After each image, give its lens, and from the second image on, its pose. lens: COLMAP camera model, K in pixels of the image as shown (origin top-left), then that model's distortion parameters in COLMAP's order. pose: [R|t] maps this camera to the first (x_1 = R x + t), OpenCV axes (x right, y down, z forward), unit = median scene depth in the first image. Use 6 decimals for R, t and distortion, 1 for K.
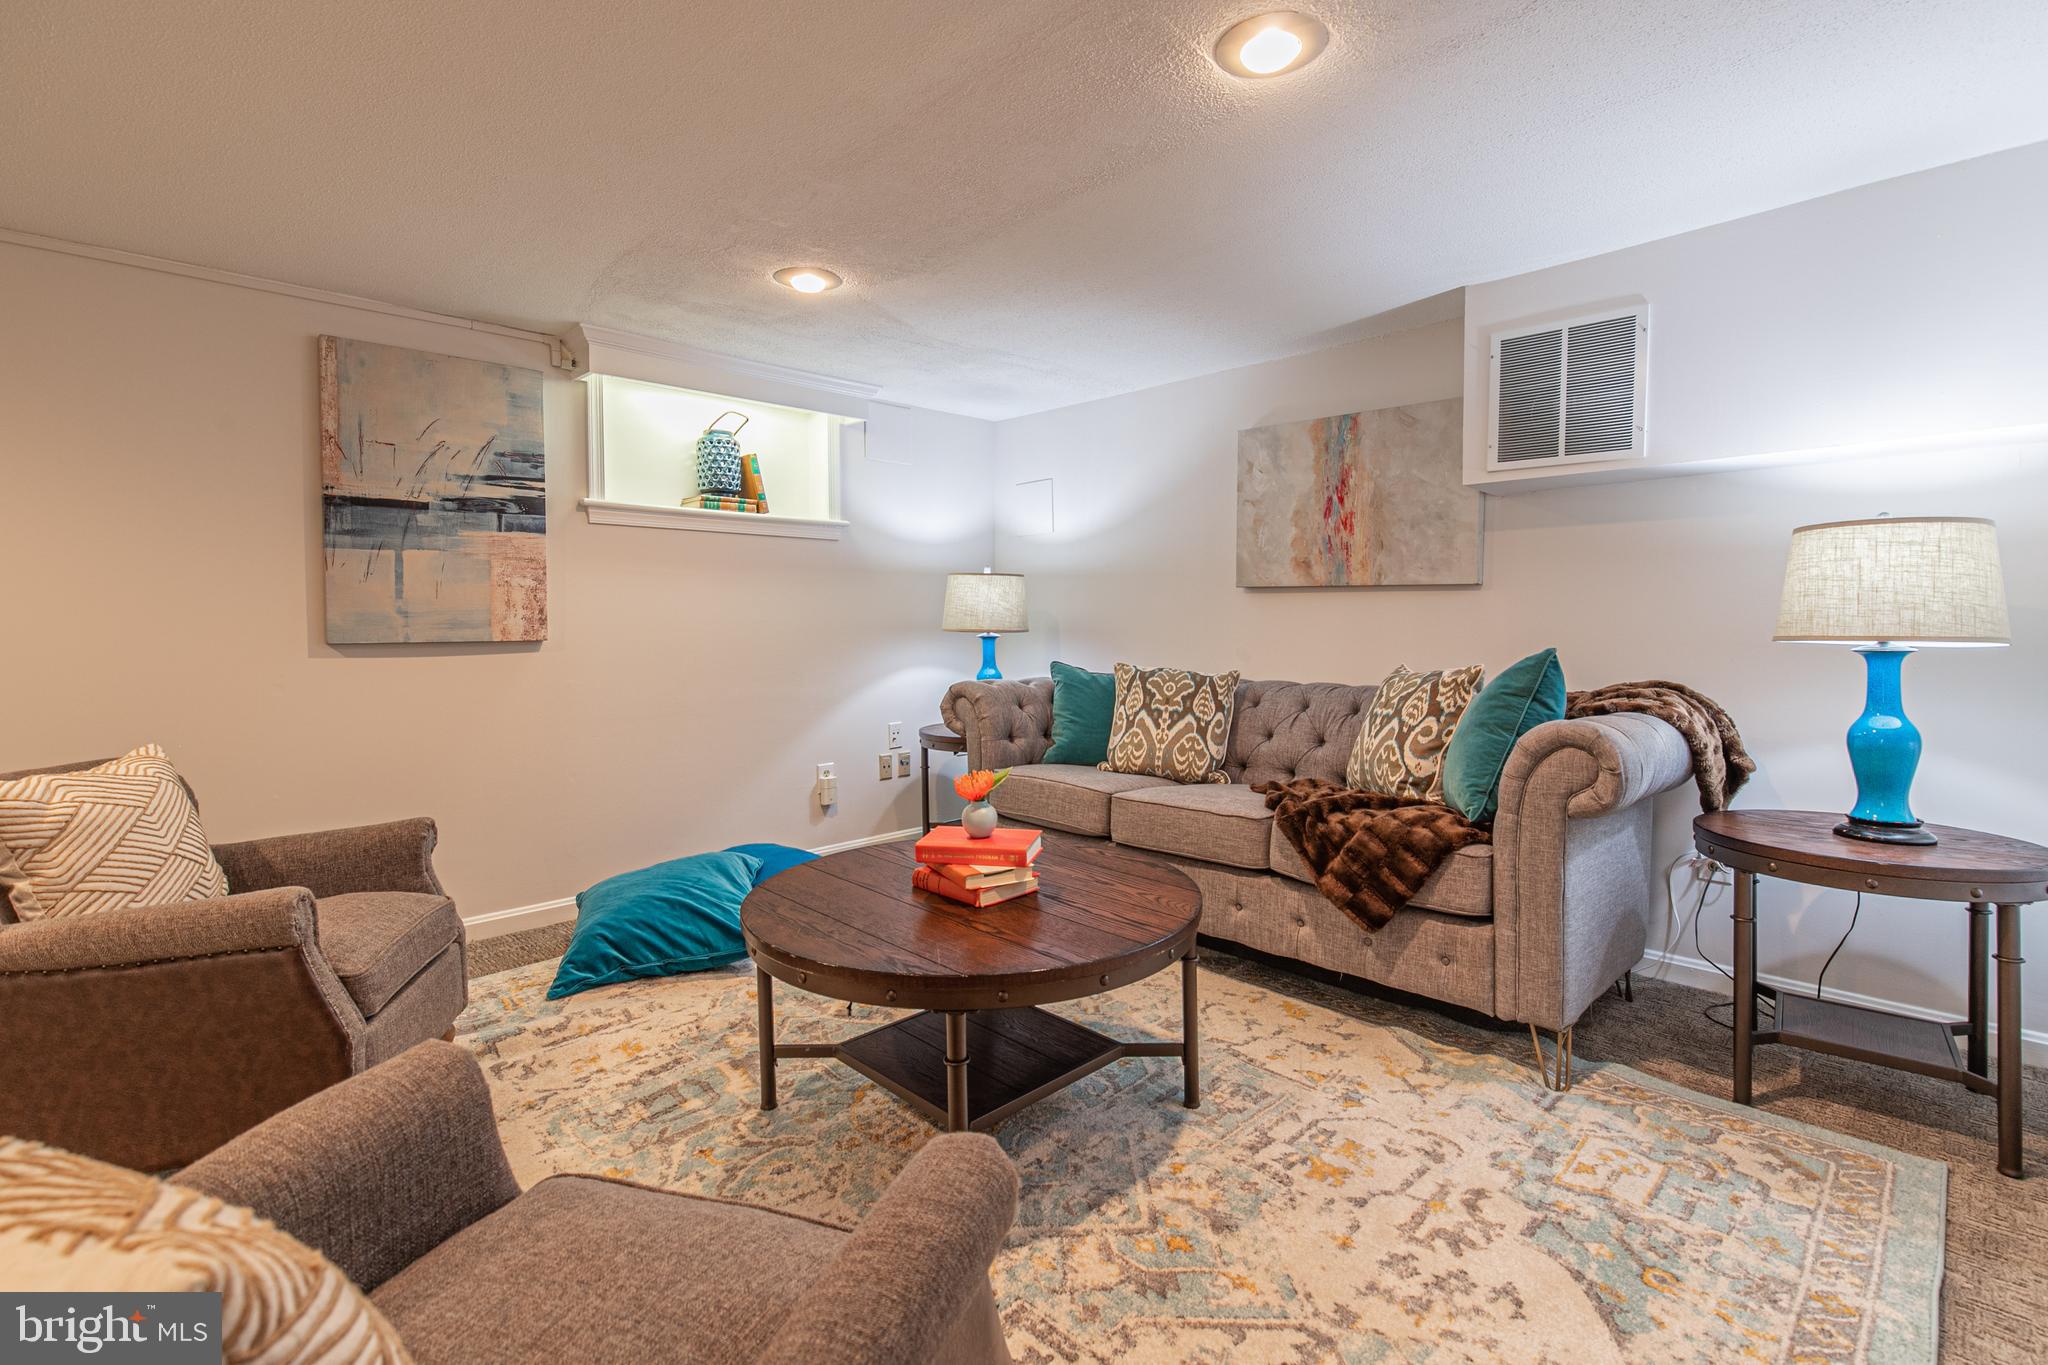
lens RADIAL K [[956.7, 0, 1024.0], [0, 956.7, 682.5], [0, 0, 1]] dist [-0.001906, -0.000342]
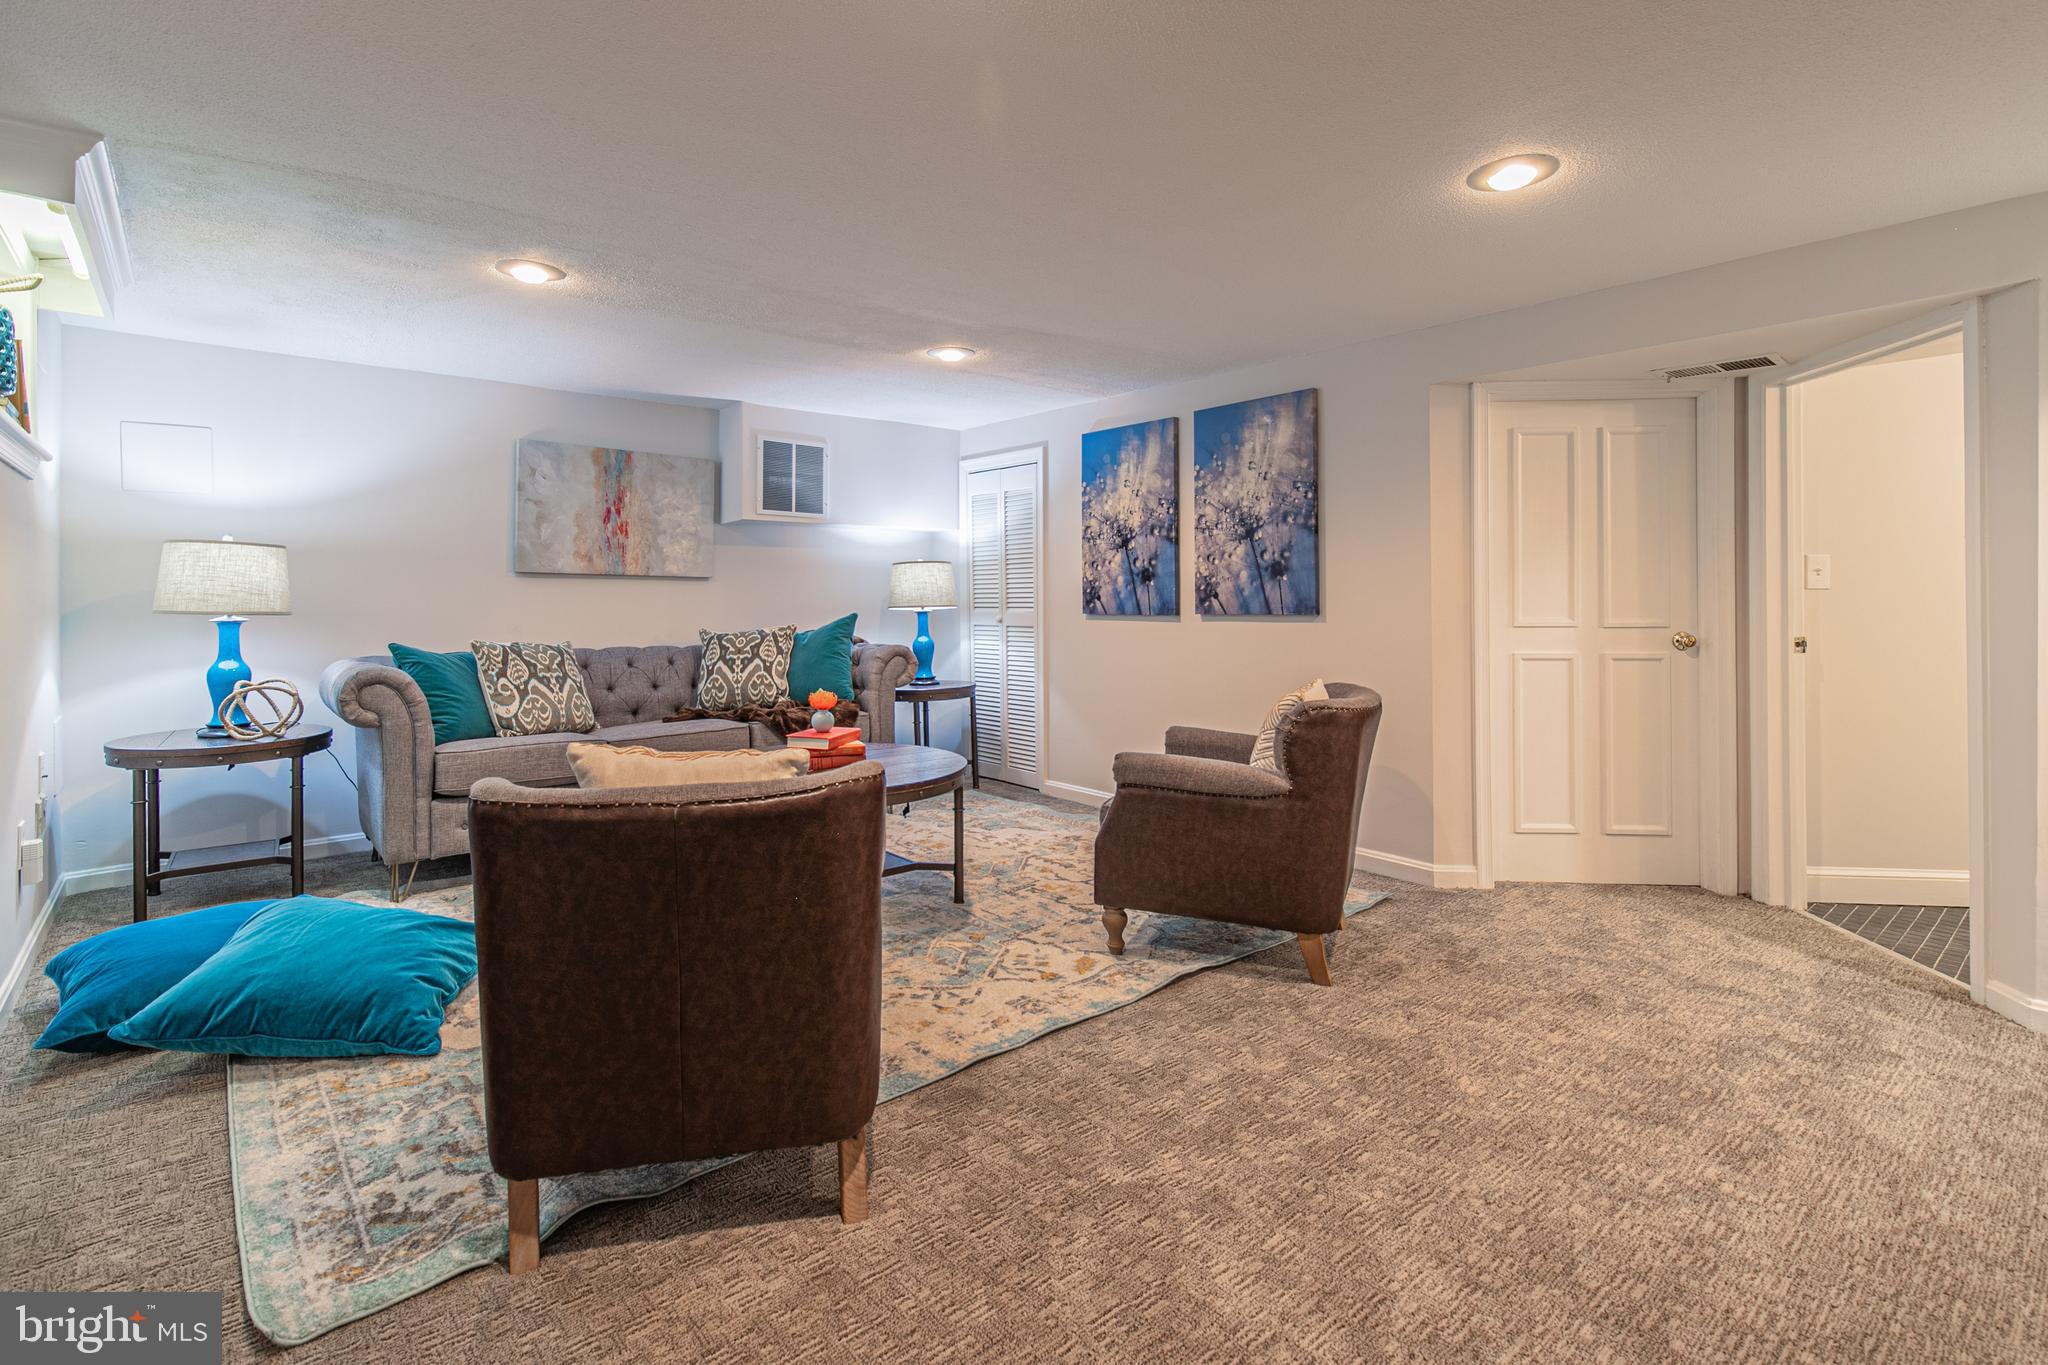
lens RADIAL K [[956.7, 0, 1024.0], [0, 956.7, 682.5], [0, 0, 1]] dist [-0.001906, -0.000342]
pose [[0.080751, -0.088299, 0.992815, -1.052601], [0.059685, 0.994709, 0.083613, -0.030123], [-0.994946, 0.052505, 0.085594, 0.340784]]
